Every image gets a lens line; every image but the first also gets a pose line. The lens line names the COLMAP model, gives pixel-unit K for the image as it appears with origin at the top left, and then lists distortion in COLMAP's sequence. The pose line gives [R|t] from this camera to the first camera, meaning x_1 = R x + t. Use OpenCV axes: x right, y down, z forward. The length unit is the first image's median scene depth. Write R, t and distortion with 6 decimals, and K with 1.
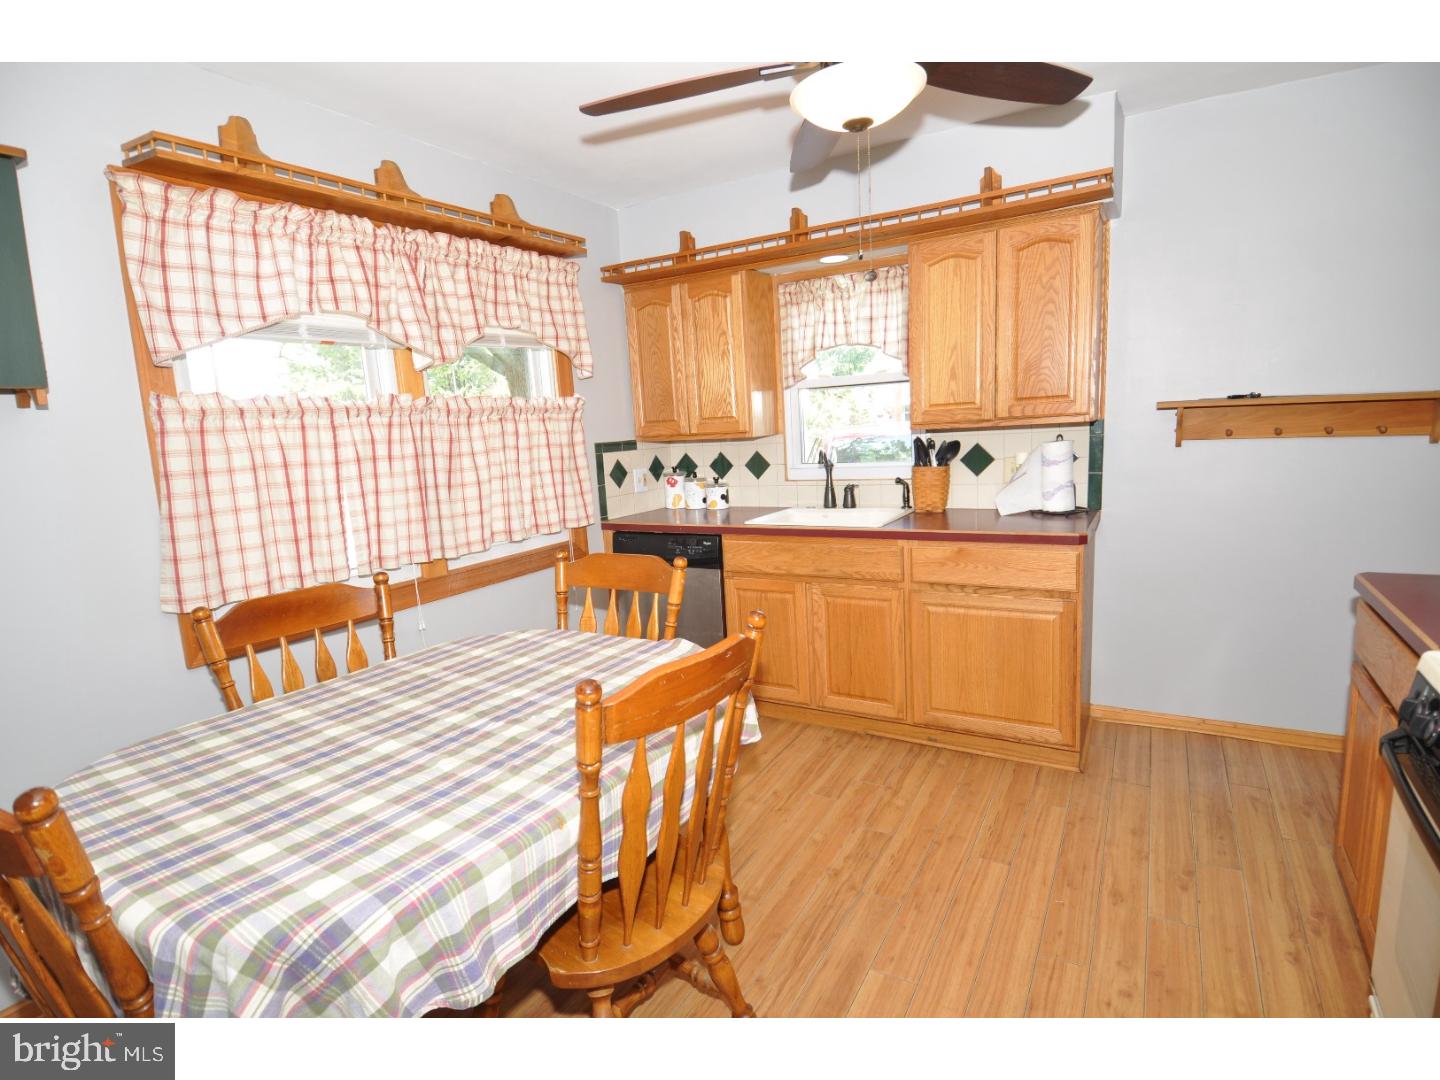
lens RADIAL K [[744.5, 0, 721.1], [0, 744.5, 546.0], [0, 0, 1]] dist [0.055251, -0.060015]
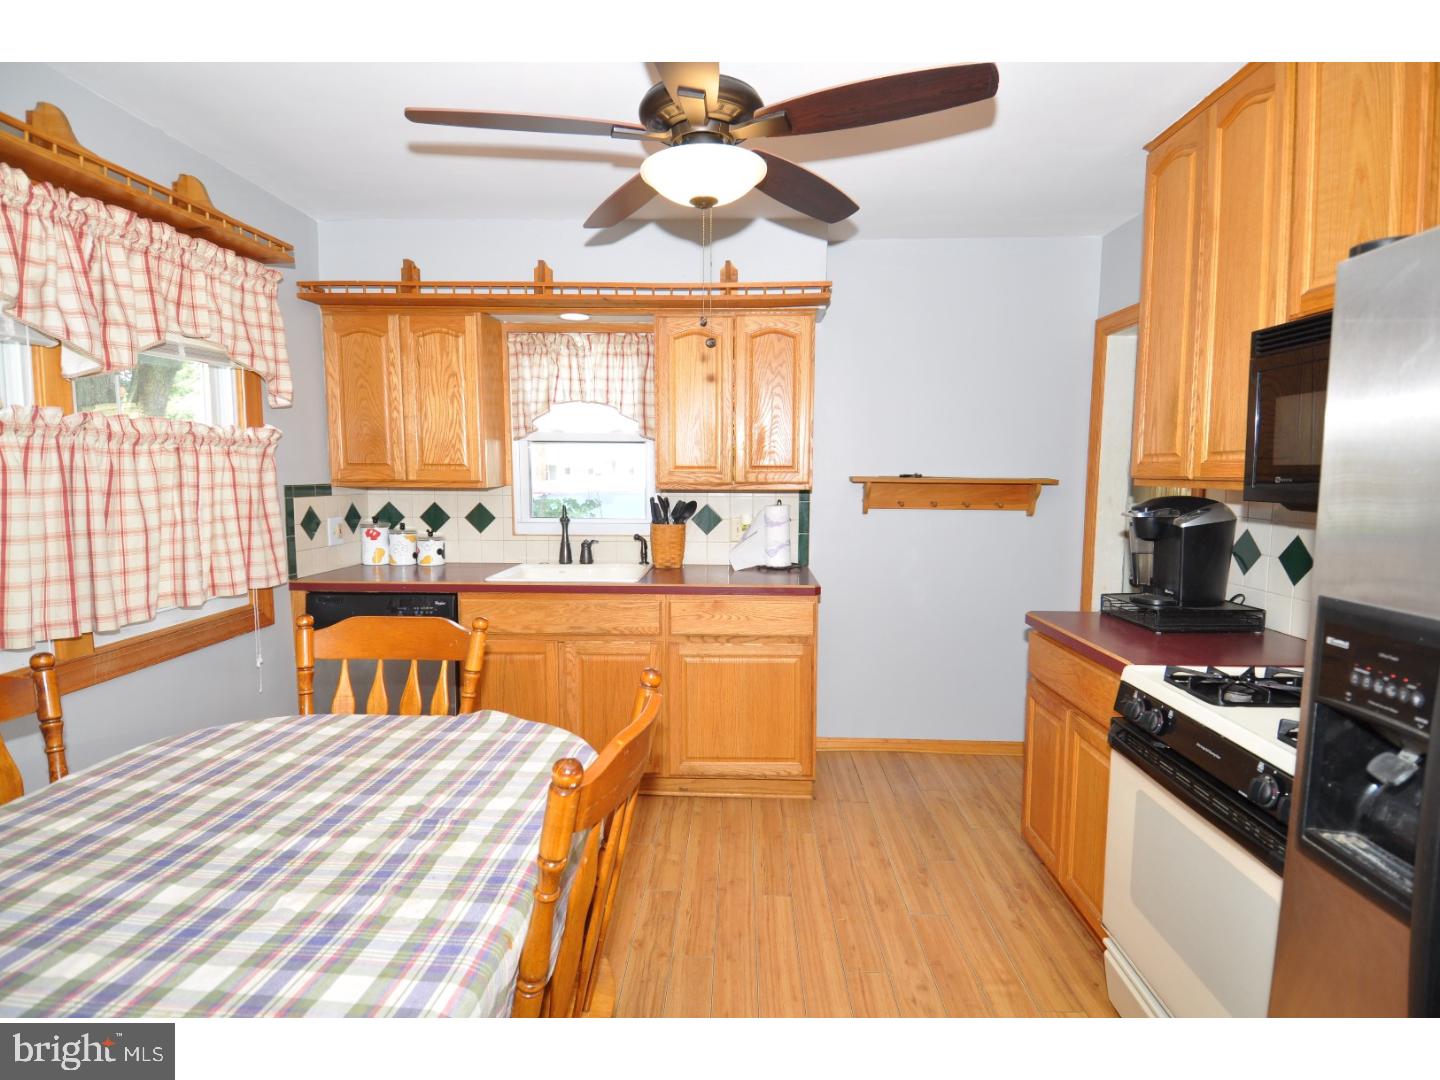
lens RADIAL K [[744.5, 0, 721.1], [0, 744.5, 546.0], [0, 0, 1]] dist [0.055251, -0.060015]
pose [[0.879976, 0.011979, 0.474868, -0.165355], [0.024671, 0.997180, -0.070874, 0.000088], [-0.474377, 0.074083, 0.877199, 0.052964]]
